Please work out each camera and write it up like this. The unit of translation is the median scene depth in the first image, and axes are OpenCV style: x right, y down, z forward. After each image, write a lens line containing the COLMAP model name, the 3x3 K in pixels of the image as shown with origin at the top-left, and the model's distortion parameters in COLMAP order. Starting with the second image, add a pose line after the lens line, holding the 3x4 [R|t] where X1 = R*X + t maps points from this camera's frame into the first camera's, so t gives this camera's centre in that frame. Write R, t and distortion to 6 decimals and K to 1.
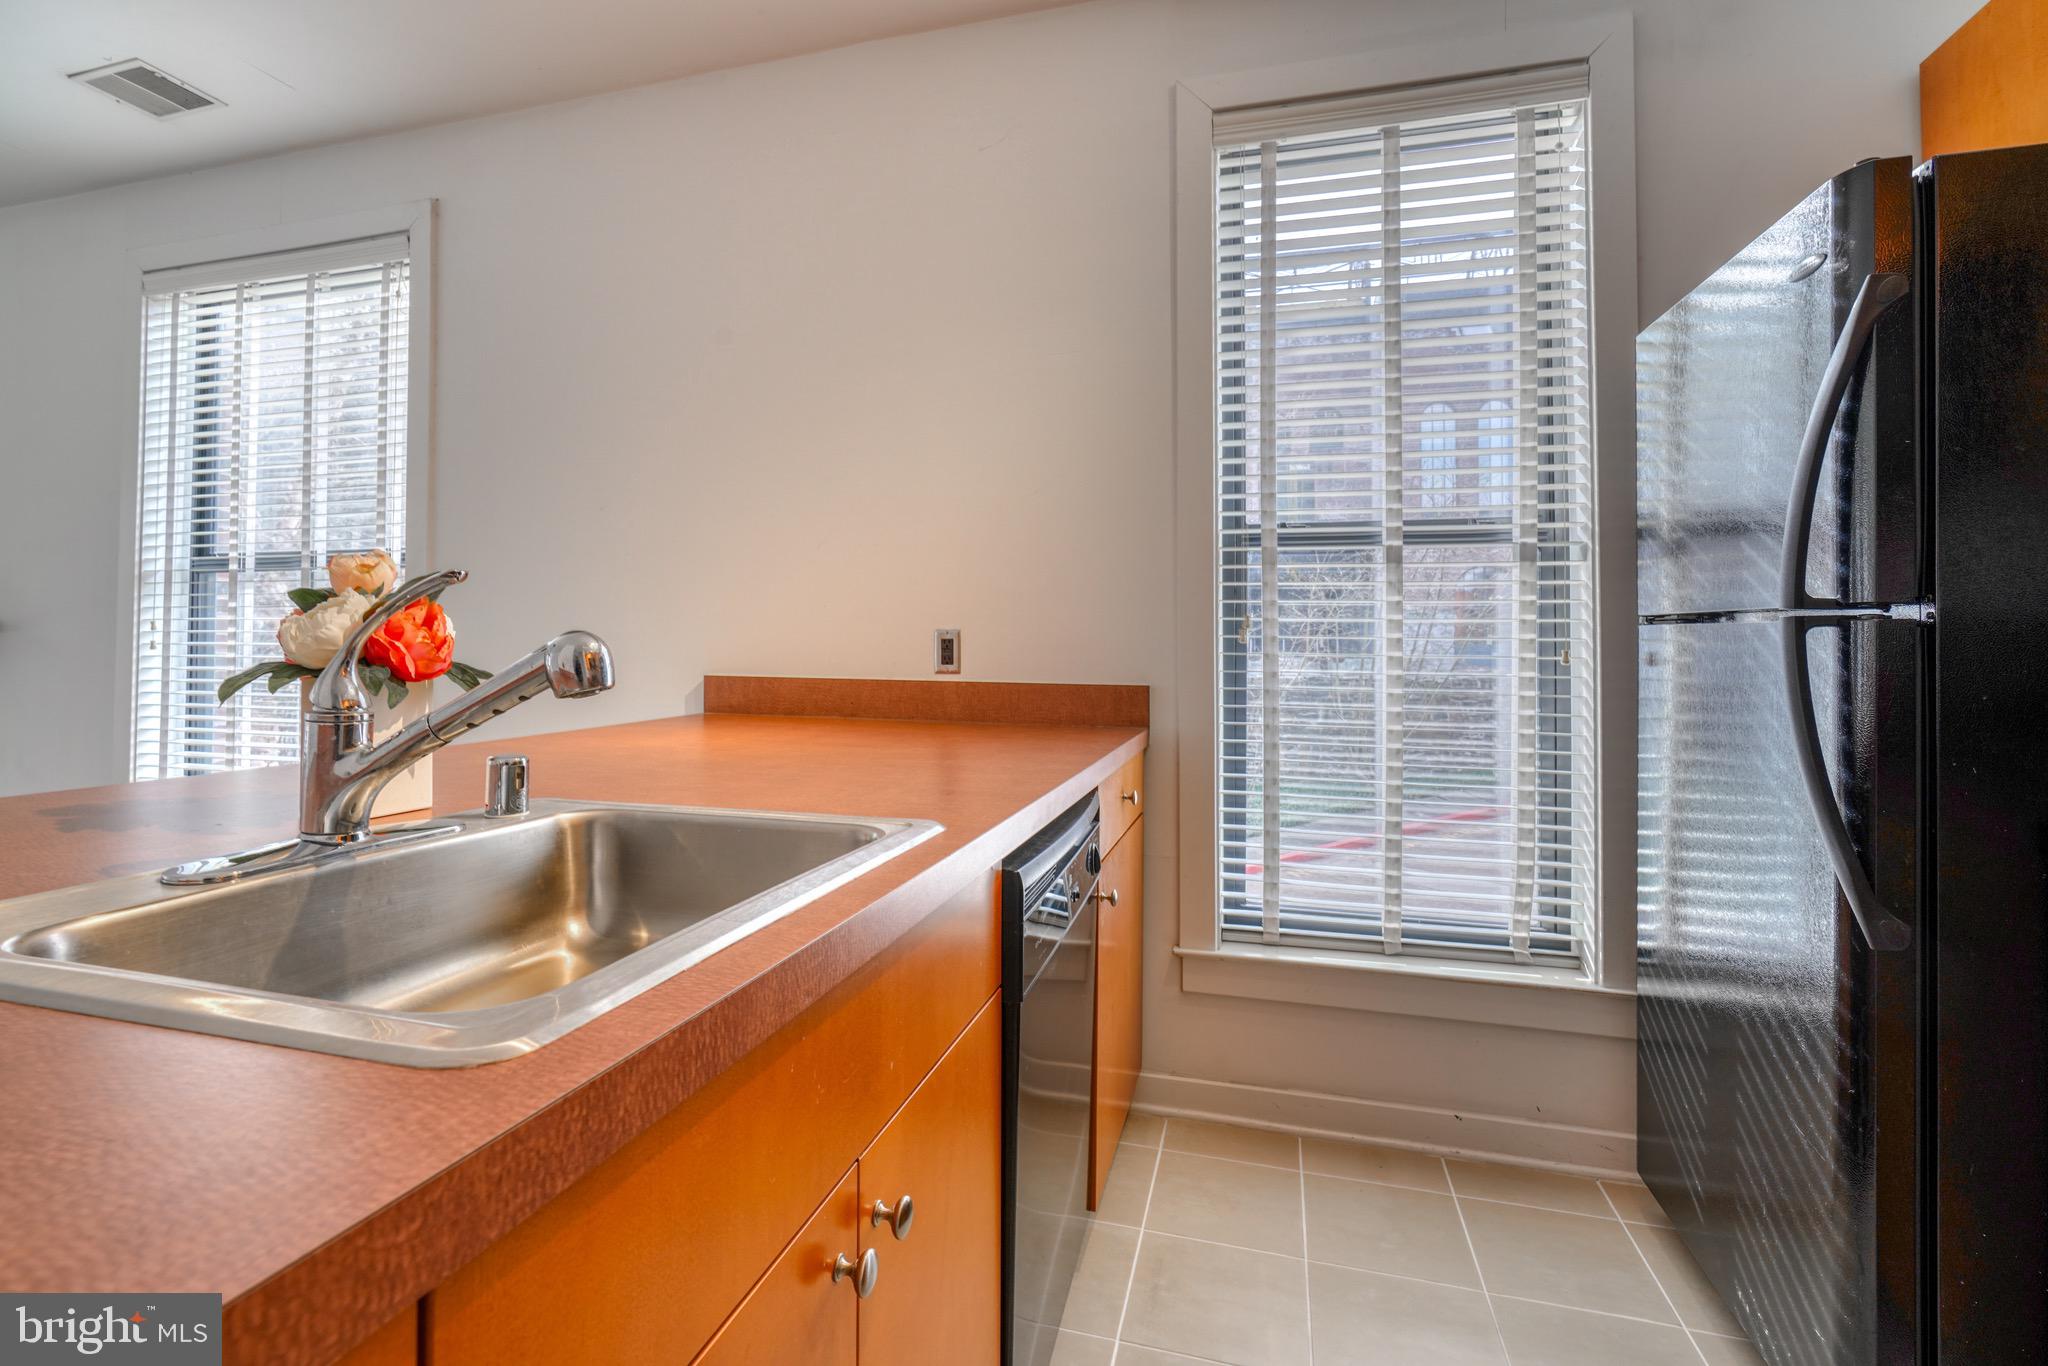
lens RADIAL K [[945.2, 0, 1014.4], [0, 945.2, 642.4], [0, 0, 1]] dist [-0.017190, 0.000016]
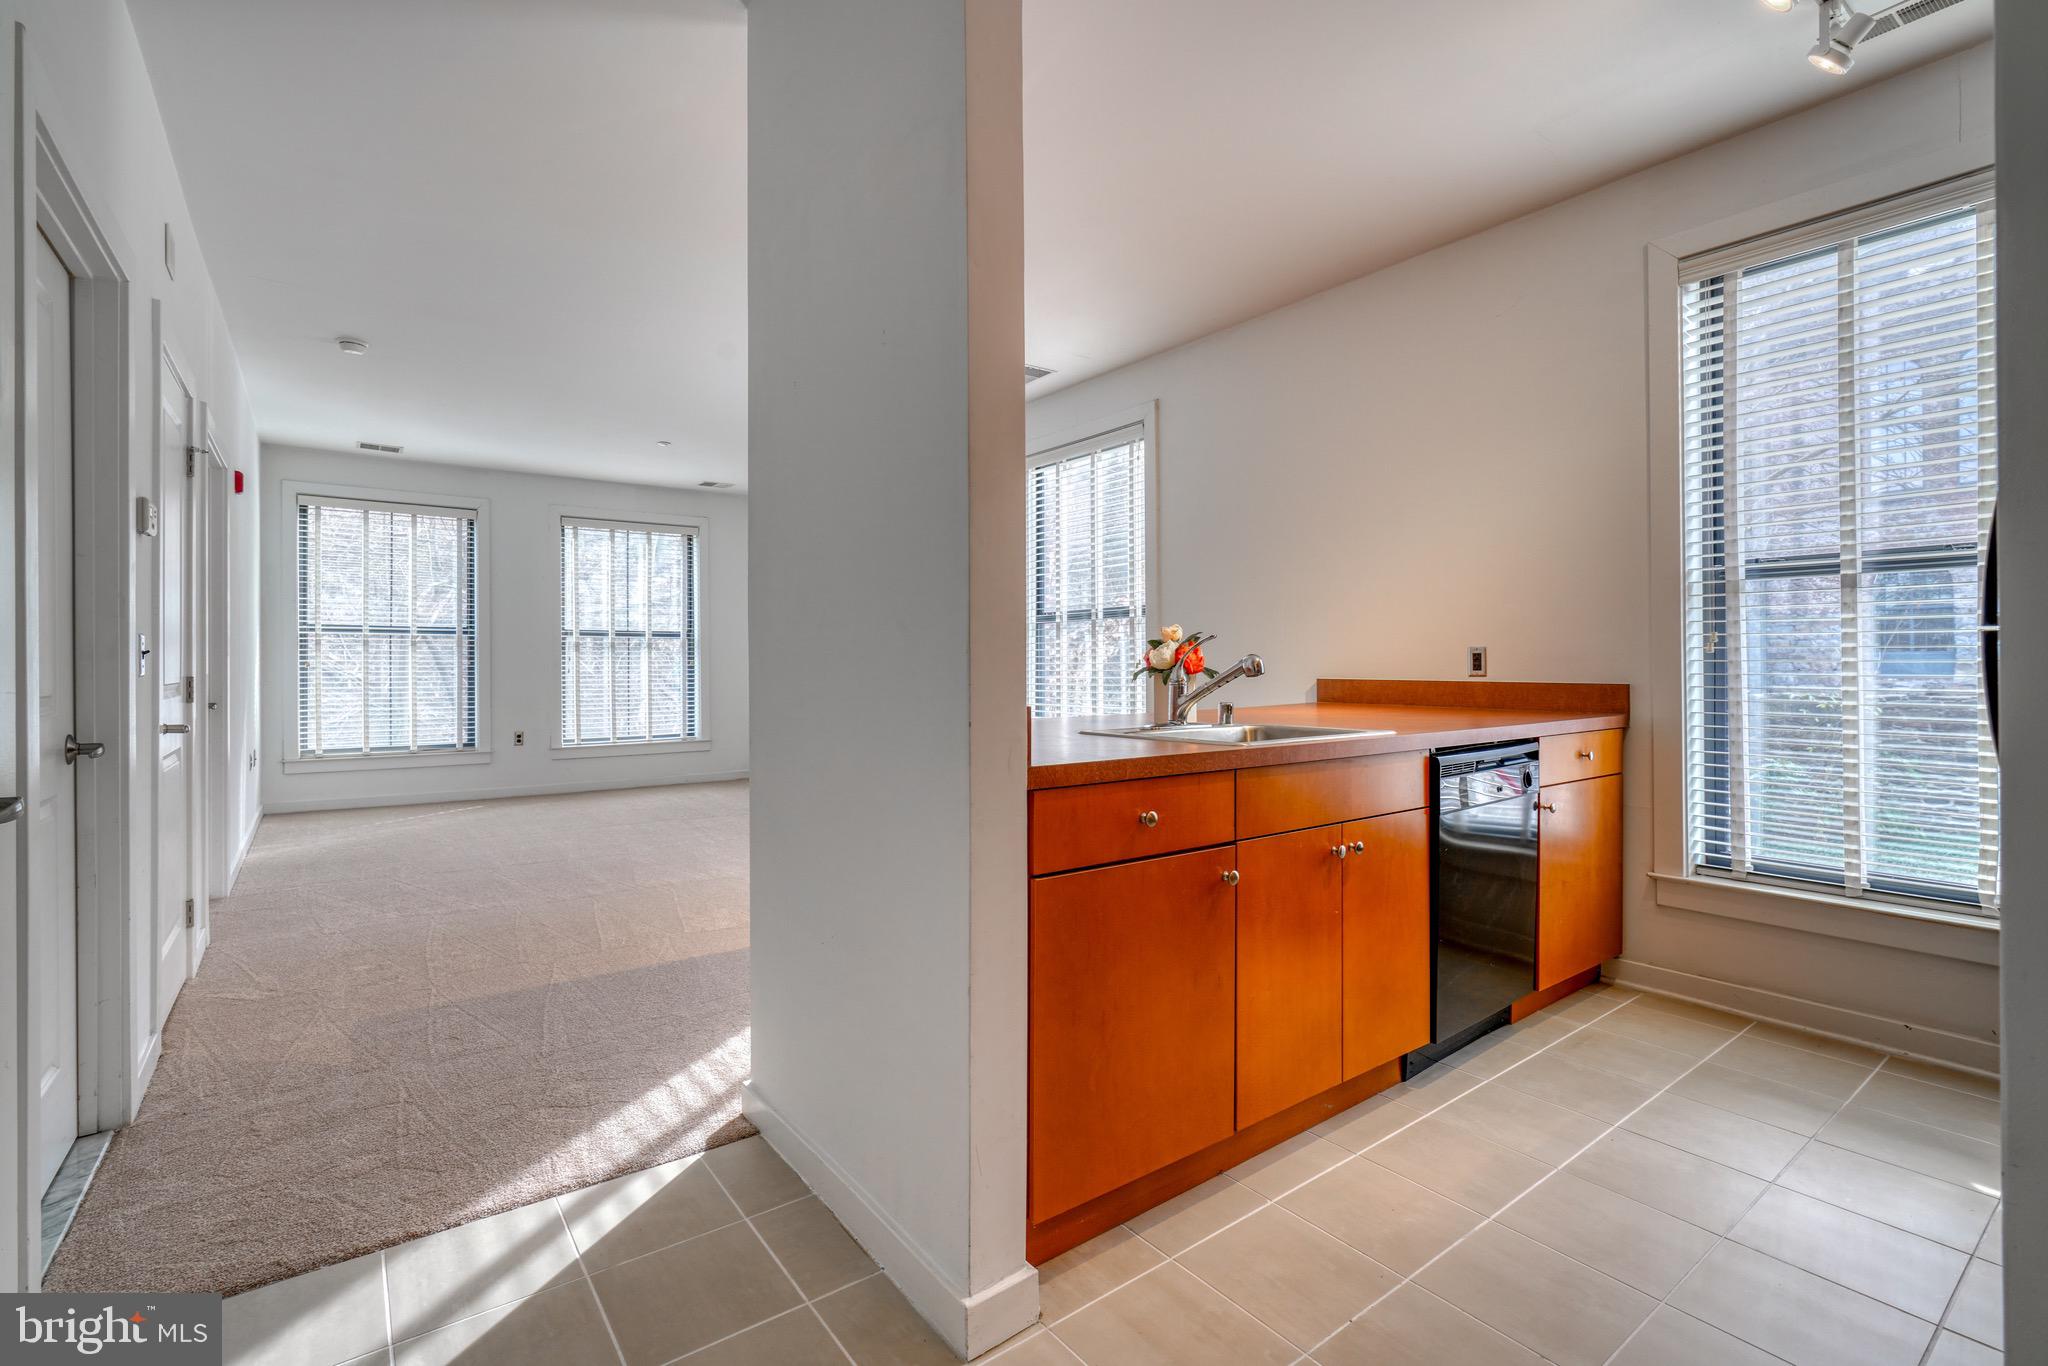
lens RADIAL K [[922.6, 0, 1019.4], [0, 922.6, 664.0], [0, 0, 1]] dist [0.000881, 0.000231]
pose [[0.791502, -0.010820, -0.611070, 0.277632], [0.014548, 0.999894, 0.001138, 0.001187], [0.610993, -0.009790, 0.791576, -0.665524]]
